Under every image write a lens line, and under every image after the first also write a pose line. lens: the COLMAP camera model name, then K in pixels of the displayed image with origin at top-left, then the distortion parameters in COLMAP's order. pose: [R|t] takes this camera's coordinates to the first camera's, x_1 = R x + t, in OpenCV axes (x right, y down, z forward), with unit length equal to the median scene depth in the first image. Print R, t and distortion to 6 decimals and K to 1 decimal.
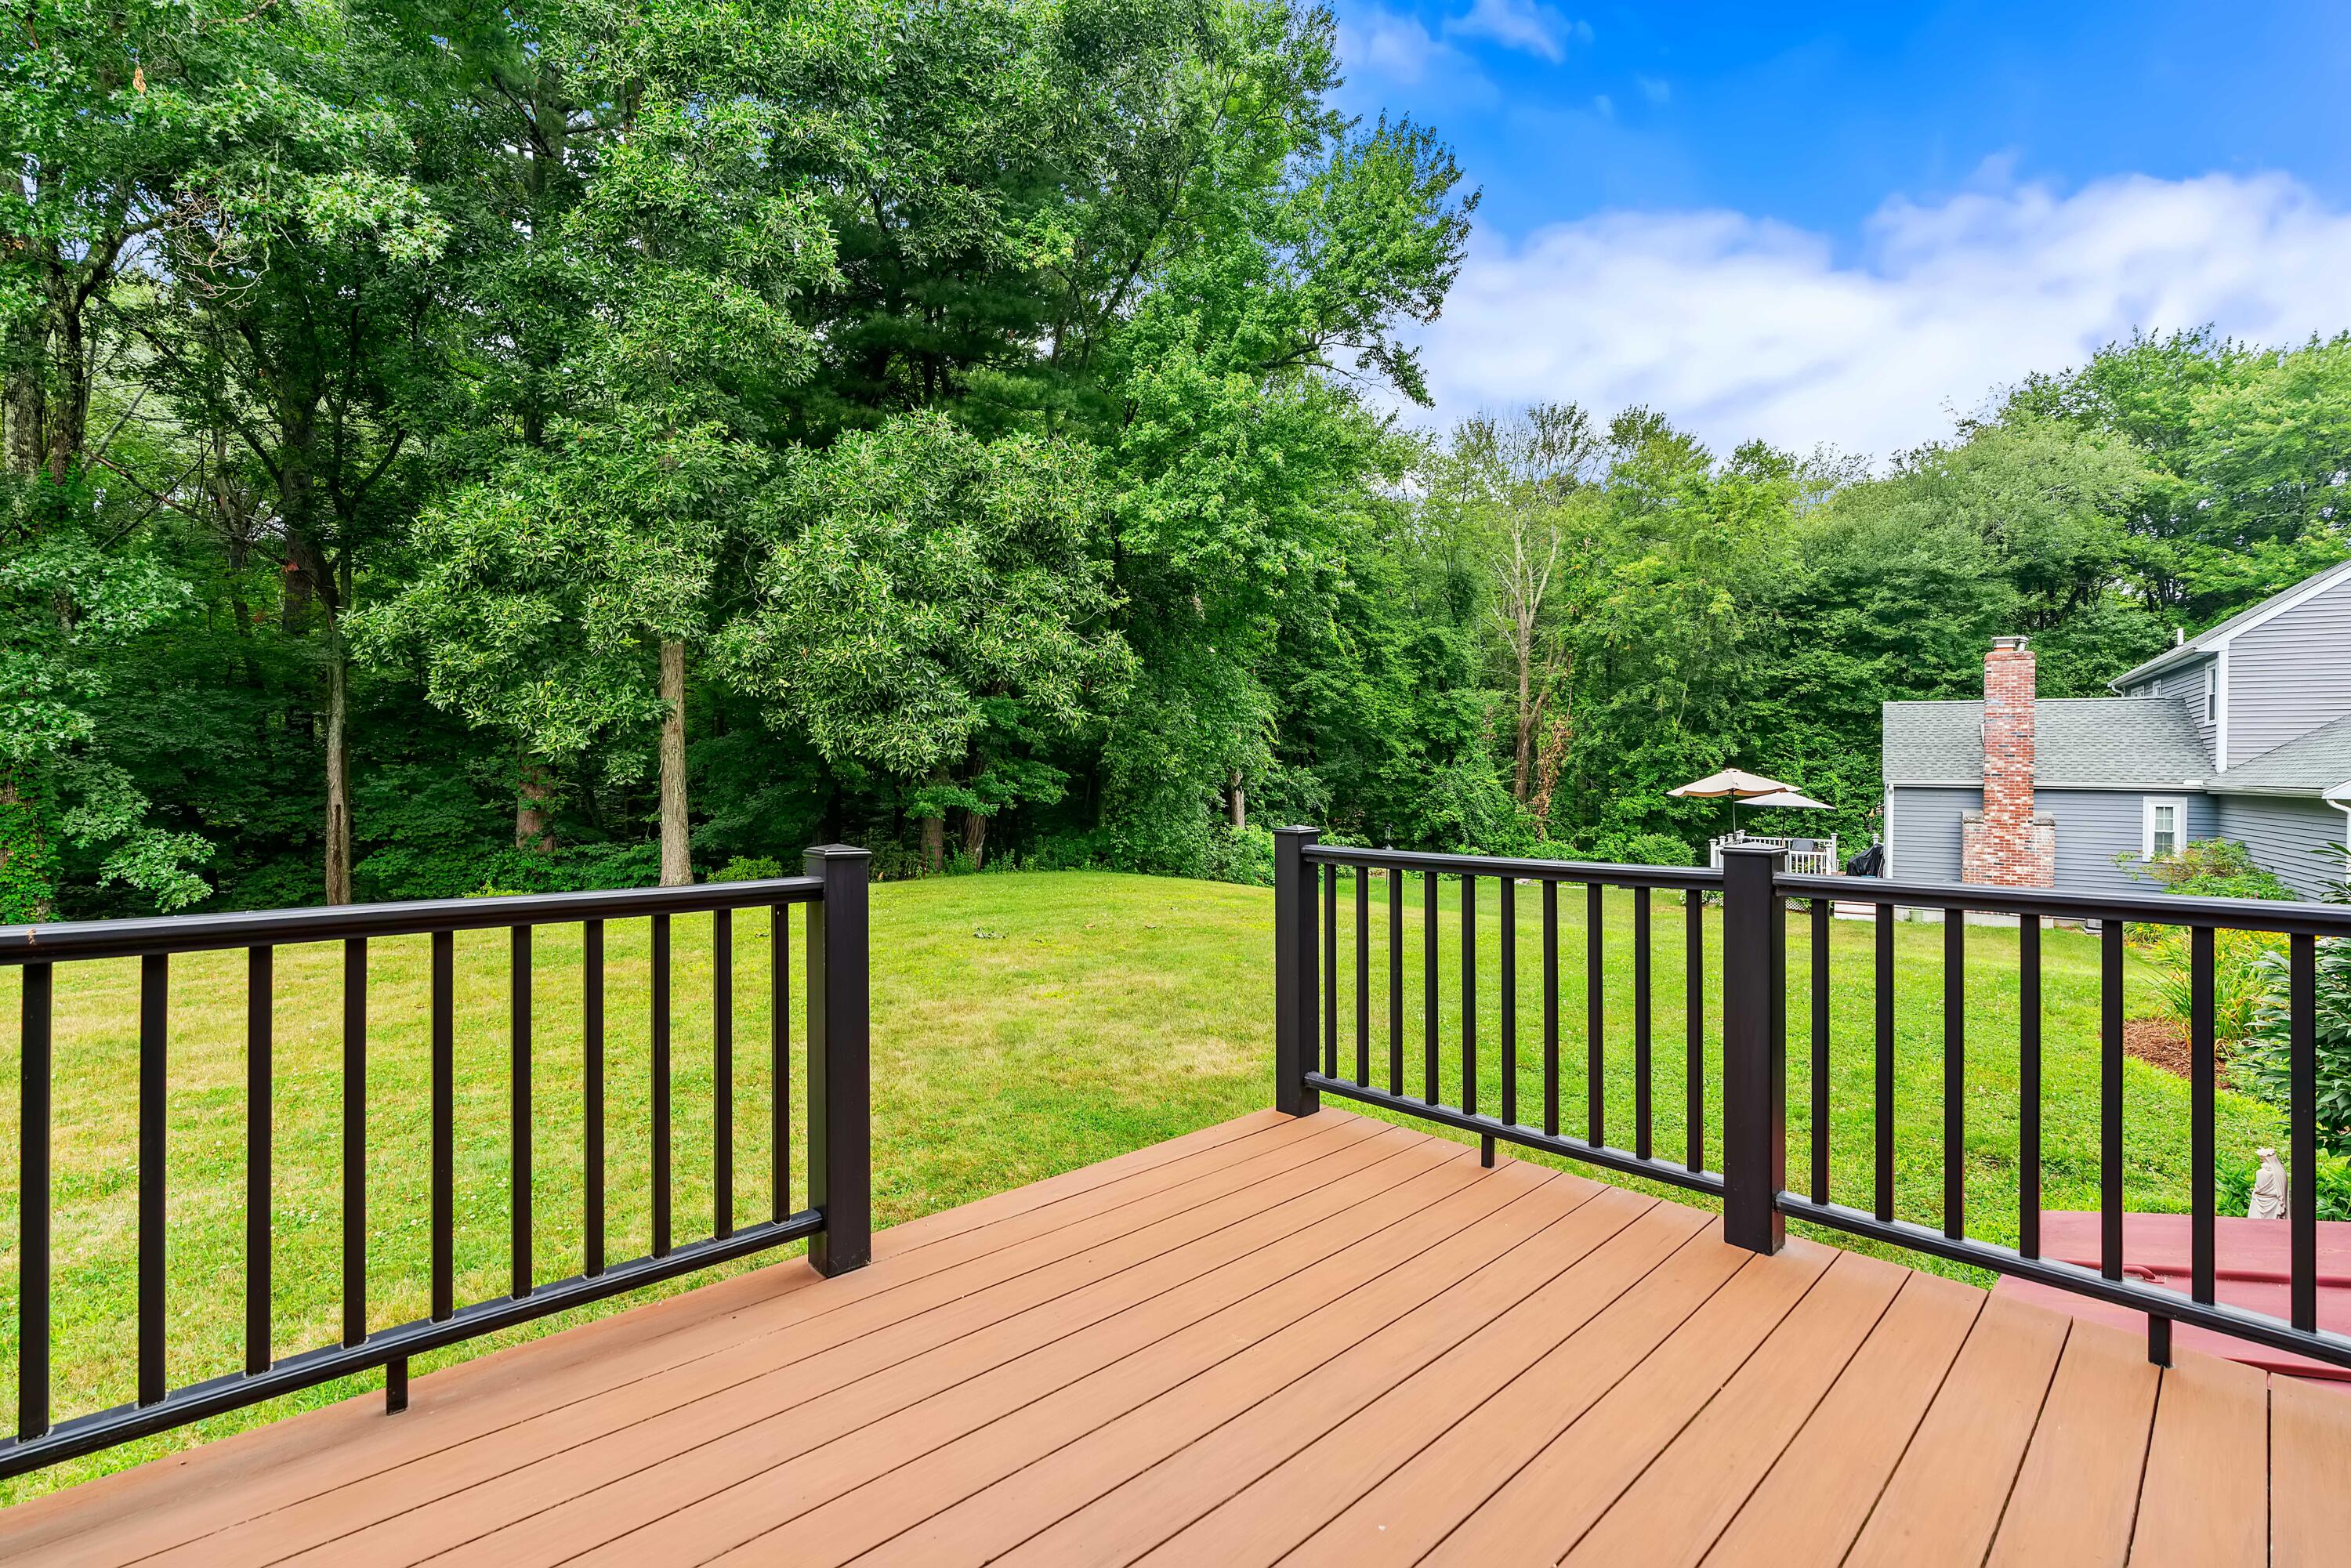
lens RADIAL K [[1054.6, 0, 1168.0], [0, 1054.6, 774.3], [0, 0, 1]] dist [-0.016859, 0.009327]
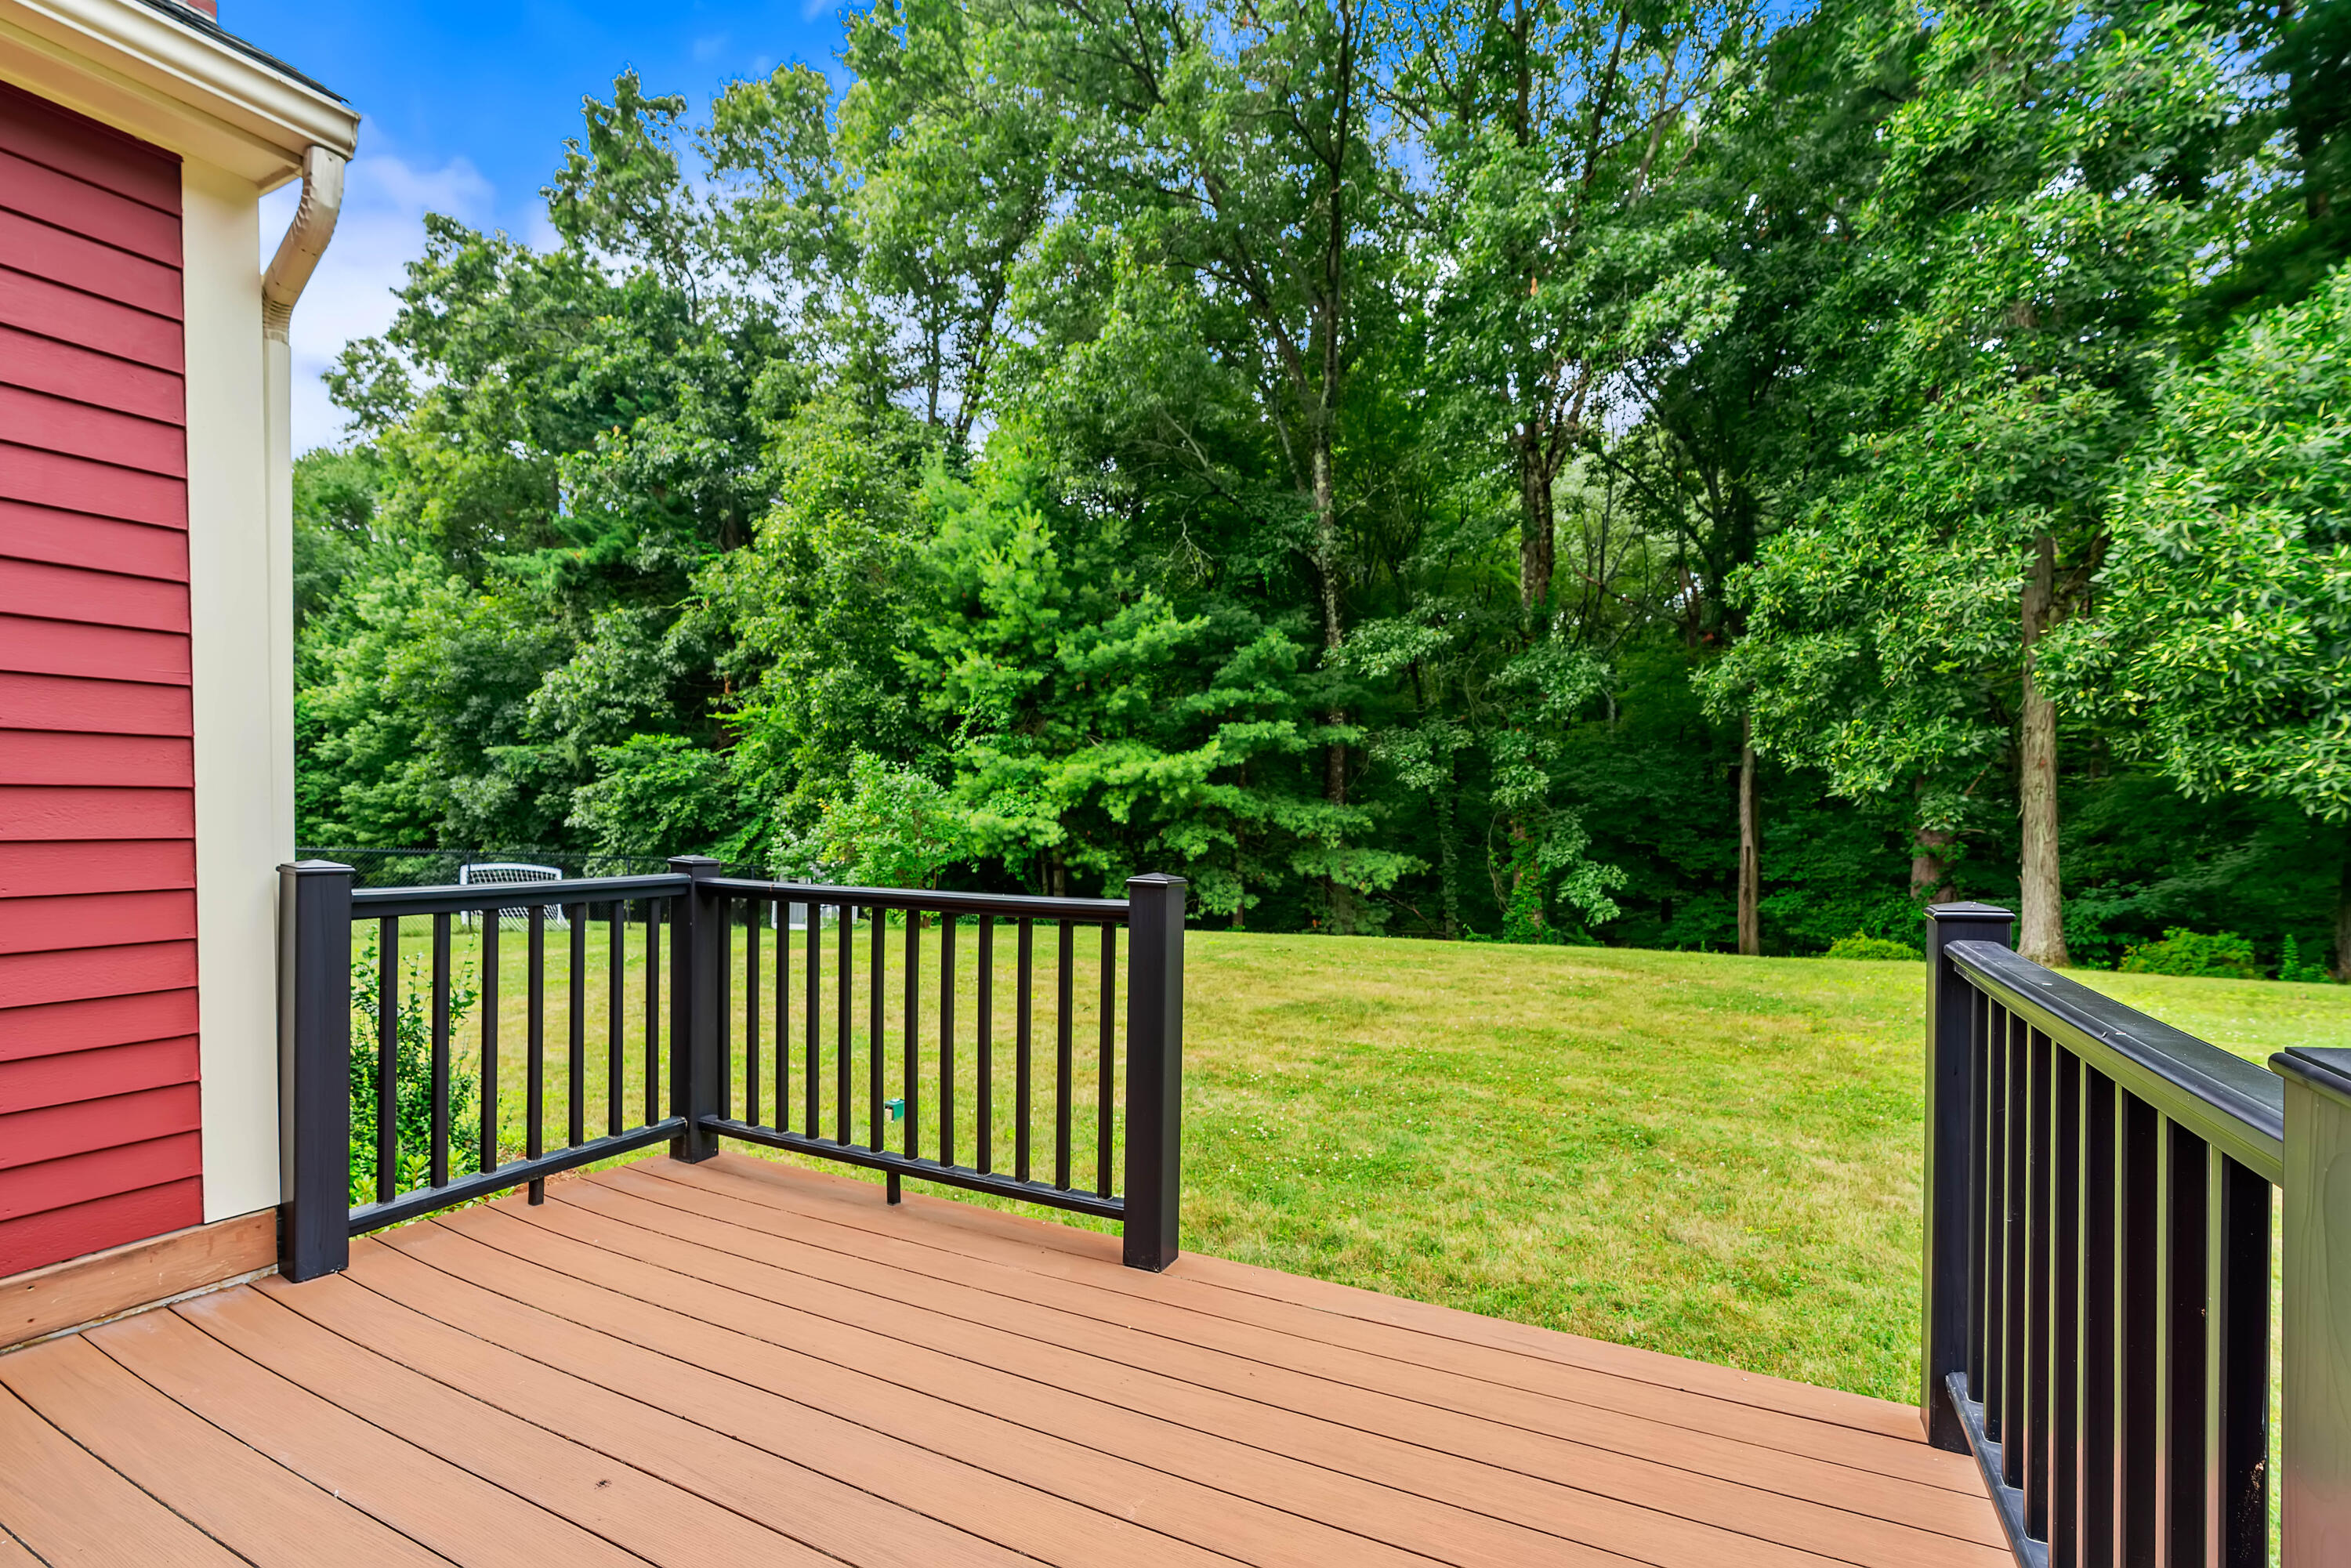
lens RADIAL K [[1074.9, 0, 1189.0], [0, 1074.9, 842.2], [0, 0, 1]] dist [-0.002575, -0.000325]
pose [[0.338449, 0.022821, -0.940708, 0.122306], [-0.003605, 0.999730, 0.022955, 0.001470], [0.940978, -0.004378, 0.338440, 0.110920]]
